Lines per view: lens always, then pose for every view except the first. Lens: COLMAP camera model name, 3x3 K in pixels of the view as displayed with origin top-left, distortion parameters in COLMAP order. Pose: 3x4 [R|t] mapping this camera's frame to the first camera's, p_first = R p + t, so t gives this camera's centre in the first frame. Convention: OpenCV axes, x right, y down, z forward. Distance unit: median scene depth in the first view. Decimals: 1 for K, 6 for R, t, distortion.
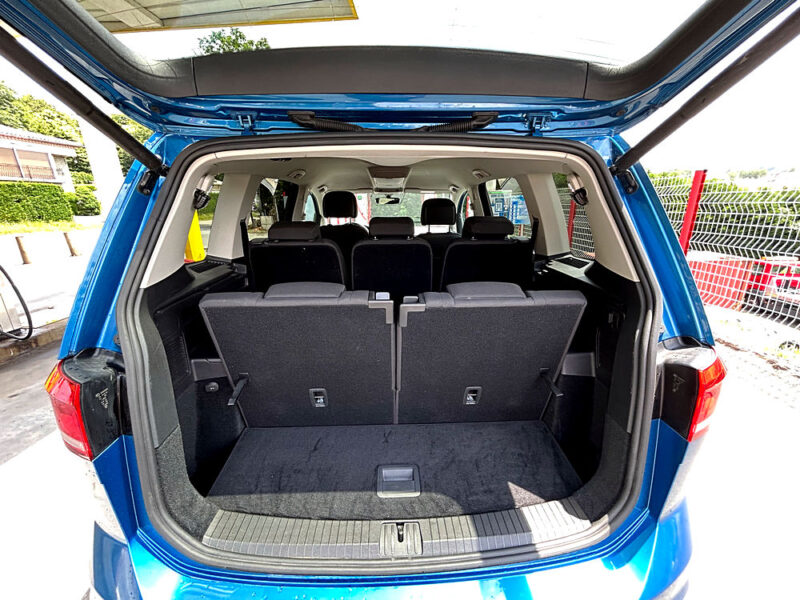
lens RADIAL K [[324.1, 0, 400.4], [0, 324.1, 297.4], [0, 0, 1]] dist [-0.000002, 0.000547]
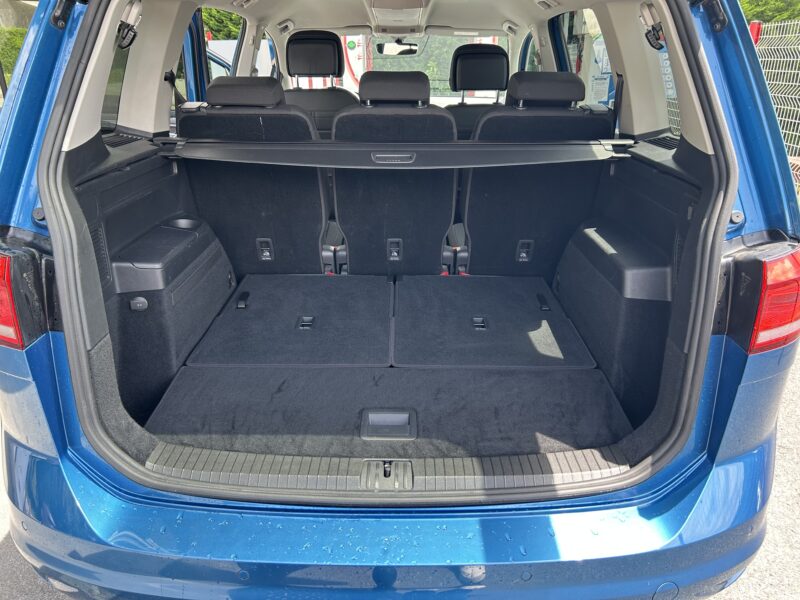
lens RADIAL K [[609.4, 0, 400.4], [0, 609.4, 296.9], [0, 0, 1]] dist [0.045310, -0.053802]
pose [[0.998852, 0.025034, -0.040839, 0.071652], [-0.021355, 0.995877, 0.088163, 0.144130], [0.042878, -0.087189, 0.995269, -0.395084]]
